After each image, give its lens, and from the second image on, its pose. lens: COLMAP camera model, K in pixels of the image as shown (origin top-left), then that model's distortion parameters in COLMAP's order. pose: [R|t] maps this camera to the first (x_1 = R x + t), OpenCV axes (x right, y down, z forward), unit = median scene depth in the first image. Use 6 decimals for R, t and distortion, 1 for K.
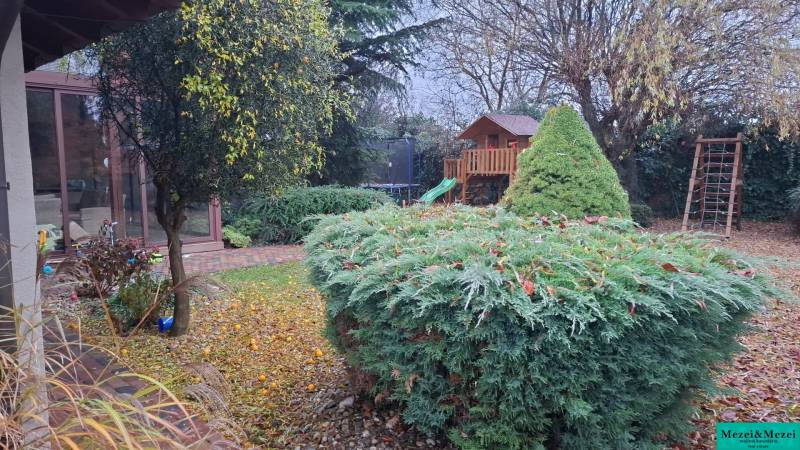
lens RADIAL K [[564.4, 0, 396.1], [0, 564.4, 225.4], [0, 0, 1]] dist [0.080858, -0.090164]
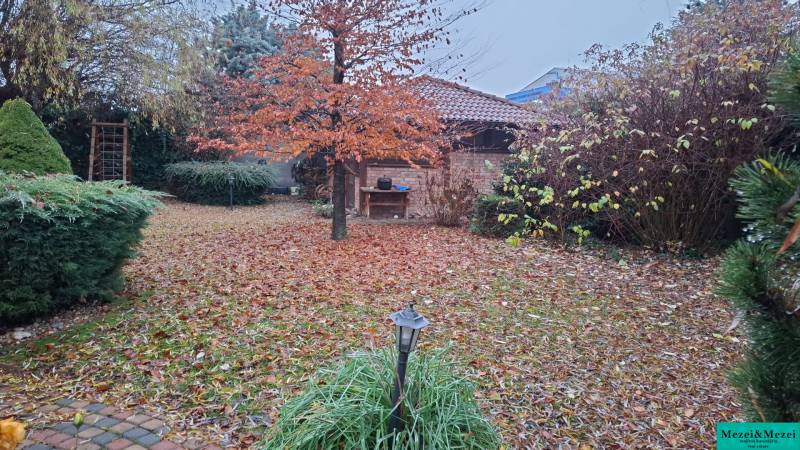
lens RADIAL K [[564.4, 0, 396.1], [0, 564.4, 225.4], [0, 0, 1]] dist [0.080858, -0.090164]
pose [[0.559470, -0.089403, 0.824015, -0.170261], [0.059507, 0.995933, 0.067653, 0.028415], [-0.826712, 0.011185, 0.562514, -0.265449]]
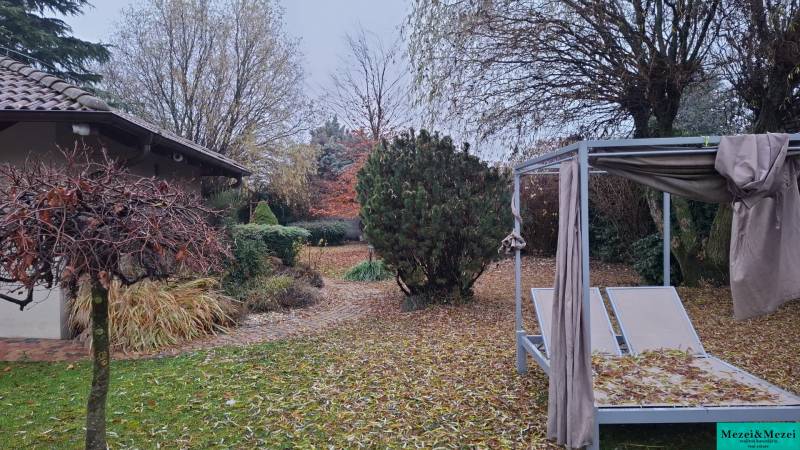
lens RADIAL K [[564.4, 0, 396.1], [0, 564.4, 225.4], [0, 0, 1]] dist [0.080858, -0.090164]
pose [[0.663466, -0.025198, 0.747782, -0.903296], [0.084695, 0.995538, -0.041598, 0.096842], [-0.743398, 0.090932, 0.662640, -1.044880]]
